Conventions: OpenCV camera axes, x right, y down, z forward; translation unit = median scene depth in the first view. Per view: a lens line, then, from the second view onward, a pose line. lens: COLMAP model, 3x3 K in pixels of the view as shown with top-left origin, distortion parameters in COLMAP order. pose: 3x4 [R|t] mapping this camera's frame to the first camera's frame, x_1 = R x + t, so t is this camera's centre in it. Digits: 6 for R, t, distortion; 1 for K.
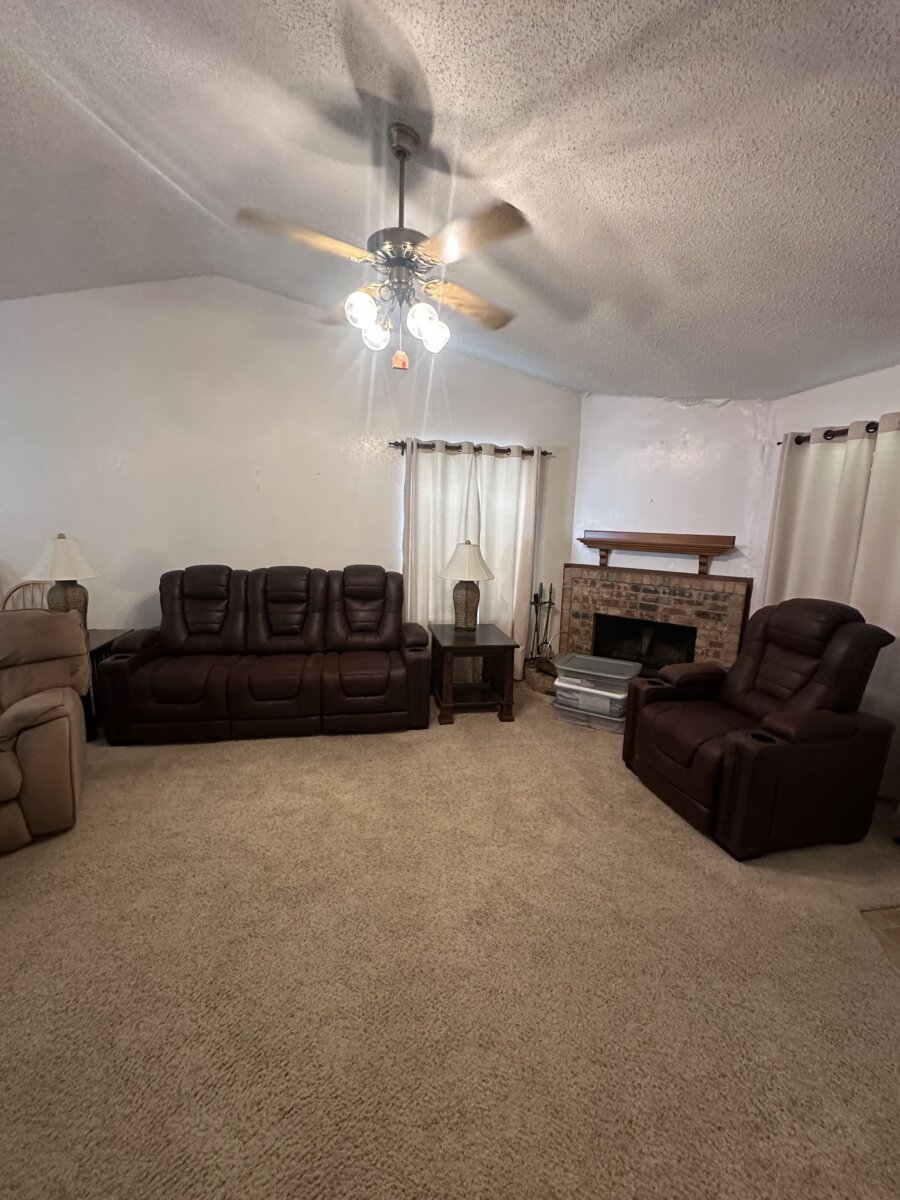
lens RADIAL K [[480.6, 0, 448.4], [0, 480.6, 601.0], [0, 0, 1]] dist [-0.000865, 0.000413]
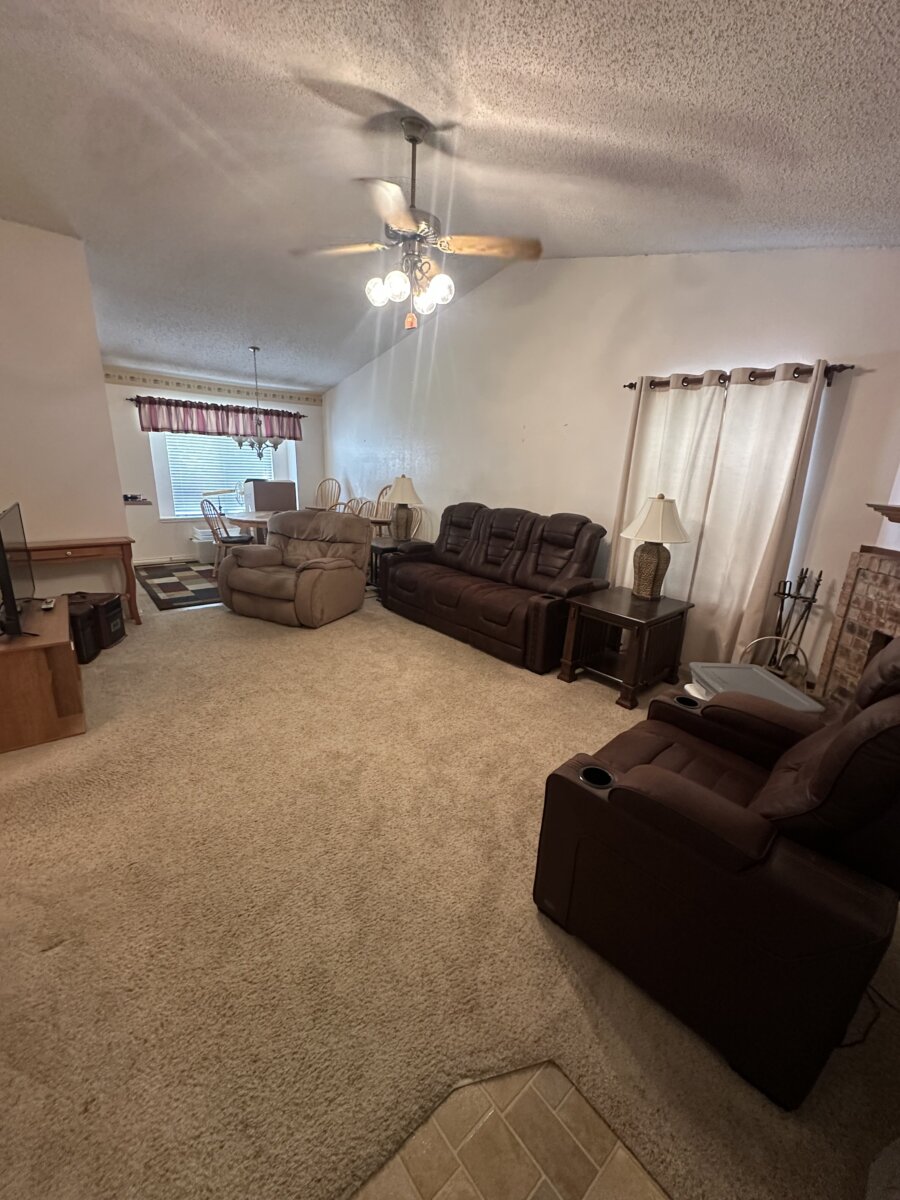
lens RADIAL K [[475.5, 0, 453.4], [0, 475.5, 603.0], [0, 0, 1]] dist [0.000251, 0.000172]
pose [[0.513603, 0.234680, -0.825310, 0.579803], [-0.175956, 0.970234, 0.166389, -0.016216], [0.839792, 0.059760, 0.539609, 0.252724]]
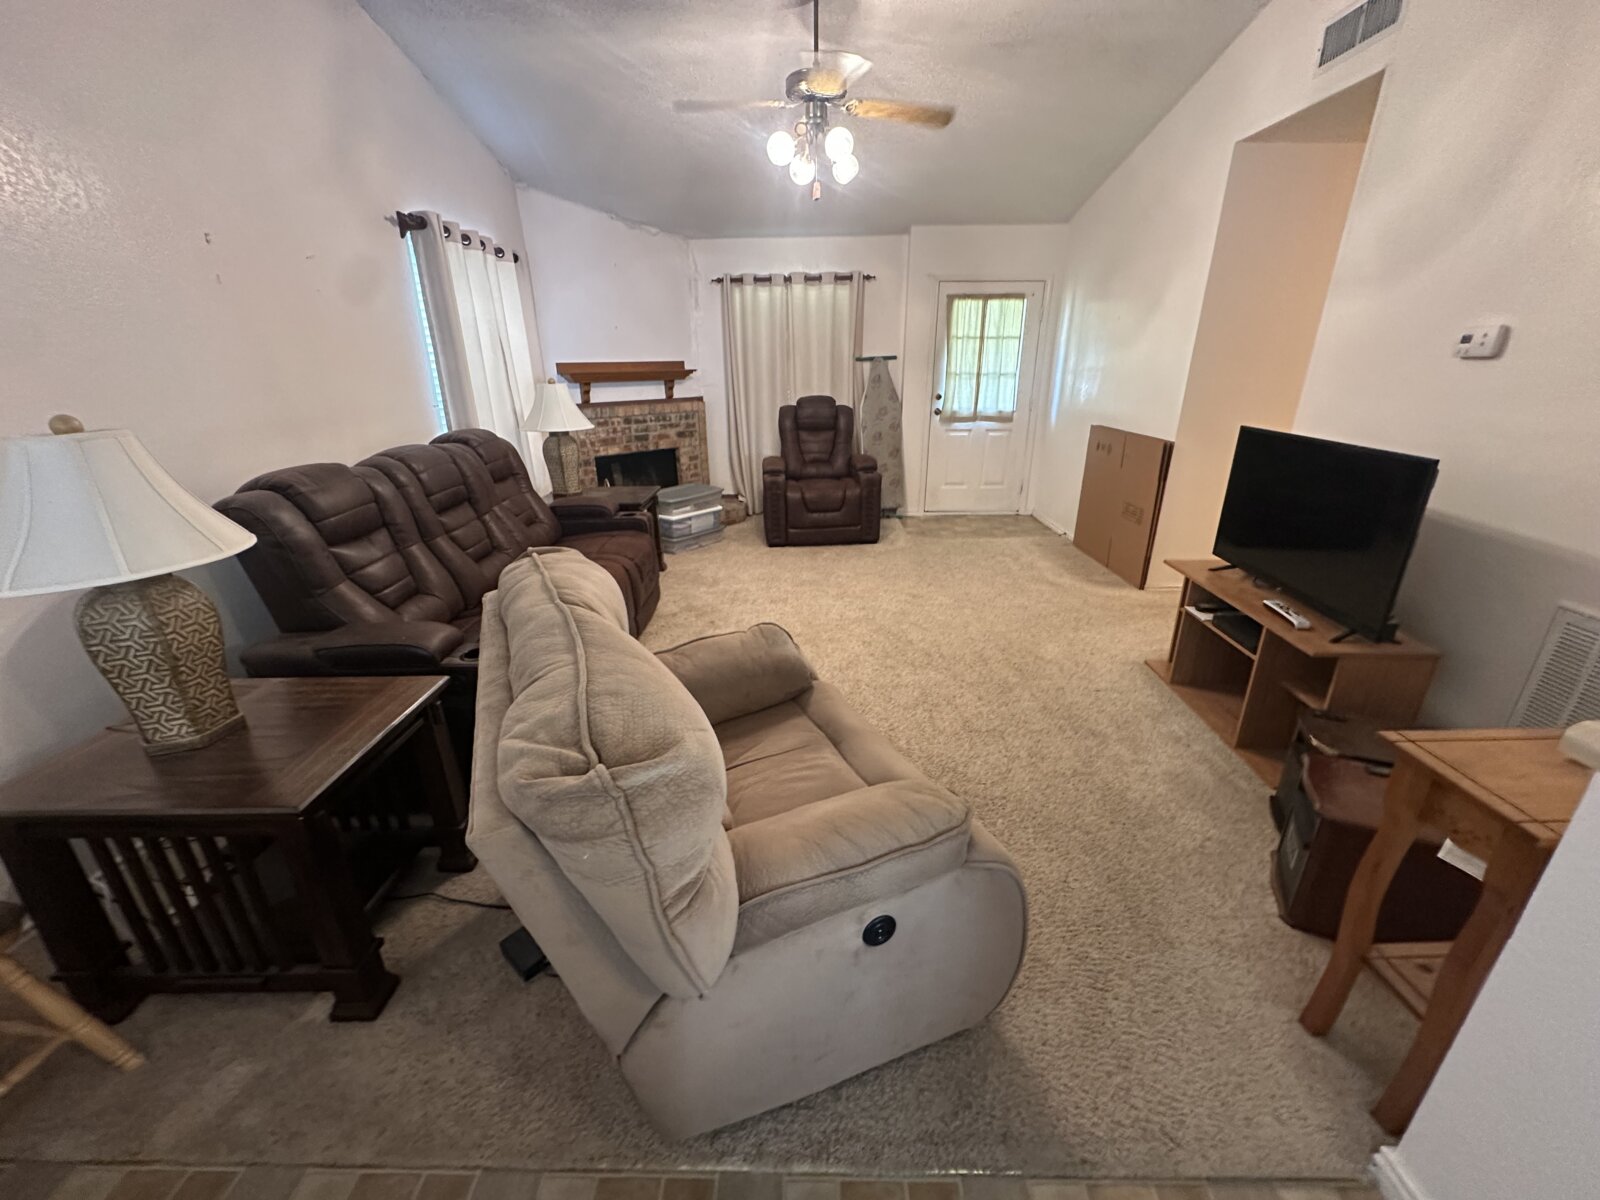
lens RADIAL K [[640.8, 0, 798.8], [0, 640.8, 601.4], [0, 0, 1]] dist [-0.000865, 0.000413]
pose [[0.174547, -0.375762, 0.910130, -0.946045], [0.188503, 0.919975, 0.343676, -0.075965], [-0.966437, 0.111575, 0.231411, 0.416805]]
